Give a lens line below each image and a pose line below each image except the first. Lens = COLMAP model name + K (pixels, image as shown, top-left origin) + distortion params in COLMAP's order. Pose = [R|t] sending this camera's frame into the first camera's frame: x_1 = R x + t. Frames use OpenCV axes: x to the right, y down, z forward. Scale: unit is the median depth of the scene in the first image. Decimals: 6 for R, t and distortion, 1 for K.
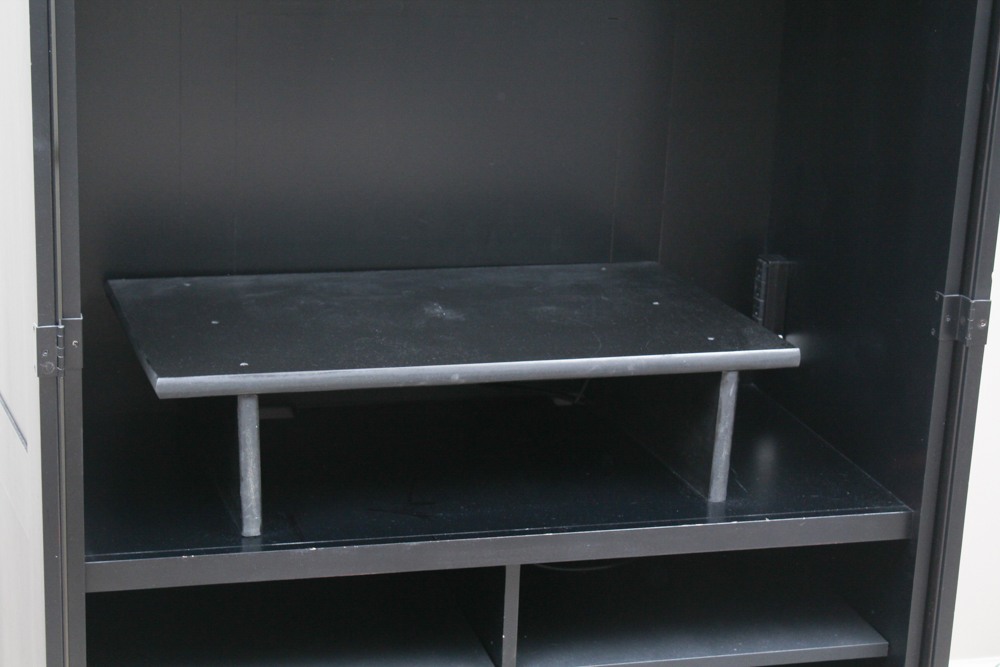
lens RADIAL K [[2004.3, 0, 500.0], [0, 2004.3, 333.5], [0, 0, 1]] dist [0.031425, 0.092932]
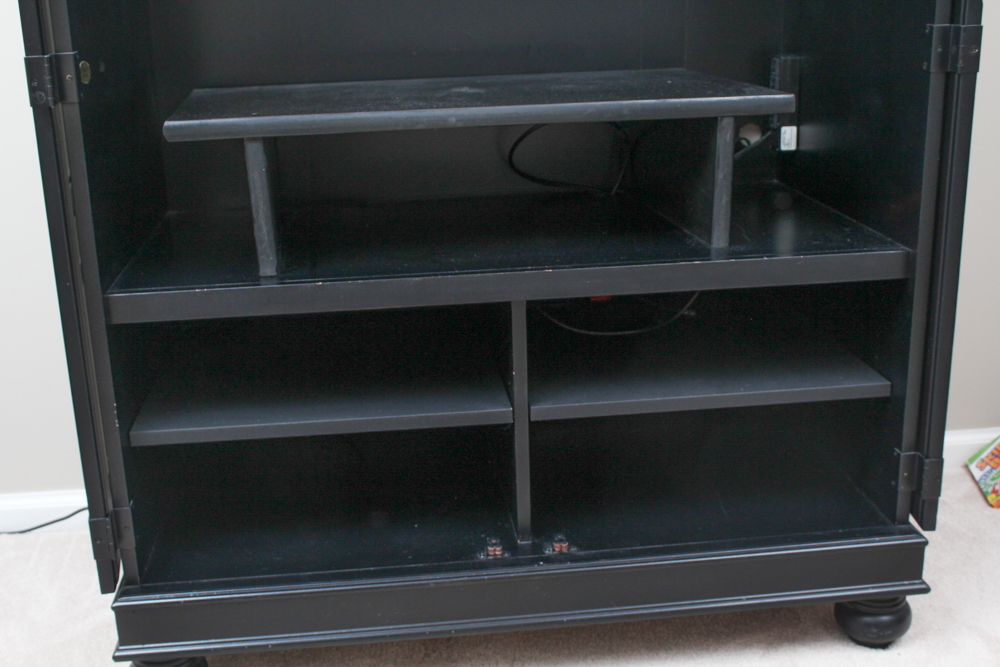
lens RADIAL K [[1240.3, 0, 484.0], [0, 1240.3, 334.7], [0, 0, 1]] dist [-0.085944, 0.100341]
pose [[0.985878, -0.020004, -0.166267, 0.096882], [0.023814, 0.999497, 0.020951, 0.117489], [0.165764, -0.024615, 0.985858, 0.351019]]
